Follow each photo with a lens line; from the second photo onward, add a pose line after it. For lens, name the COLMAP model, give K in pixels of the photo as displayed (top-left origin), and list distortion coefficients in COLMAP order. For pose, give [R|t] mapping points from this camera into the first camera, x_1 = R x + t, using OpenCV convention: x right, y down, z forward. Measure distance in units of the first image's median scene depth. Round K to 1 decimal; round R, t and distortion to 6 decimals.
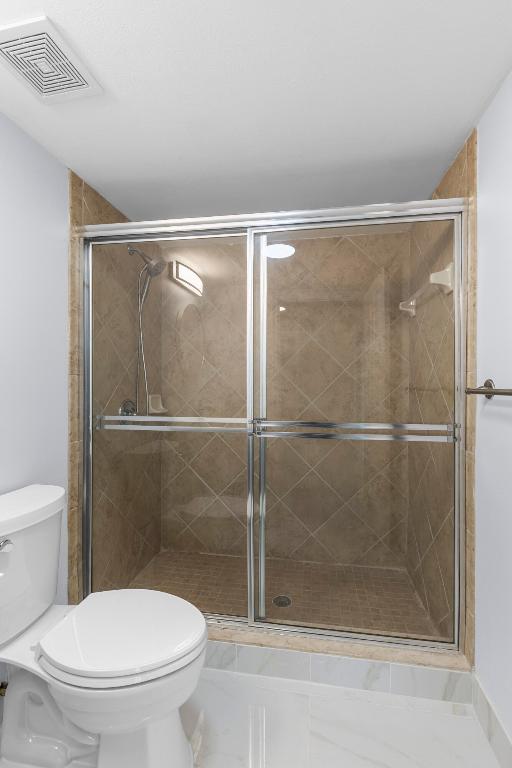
lens RADIAL K [[343.1, 0, 260.1], [0, 343.1, 384.1], [0, 0, 1]] dist [0.001382, 0.000297]
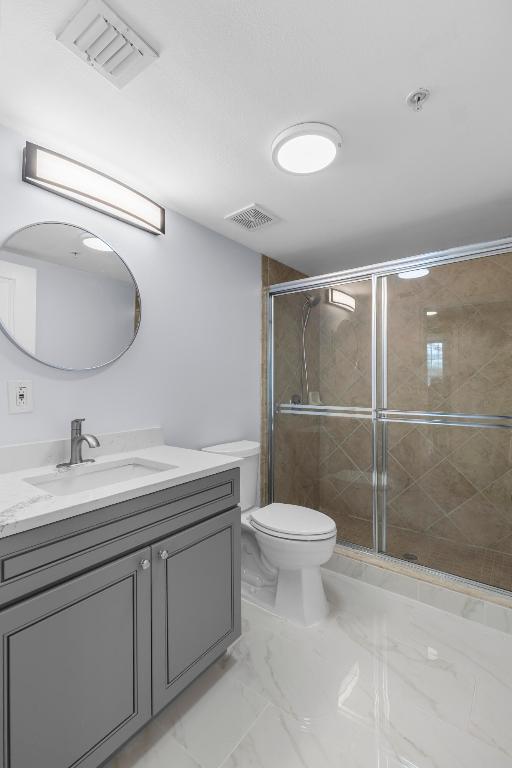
lens RADIAL K [[343.1, 0, 263.0], [0, 343.1, 379.7], [0, 0, 1]] dist [0.001382, 0.000297]
pose [[0.887297, -0.006641, -0.461150, 0.195300], [0.000048, 0.999898, -0.014307, 0.003497], [0.461198, 0.012672, 0.887207, -0.422652]]
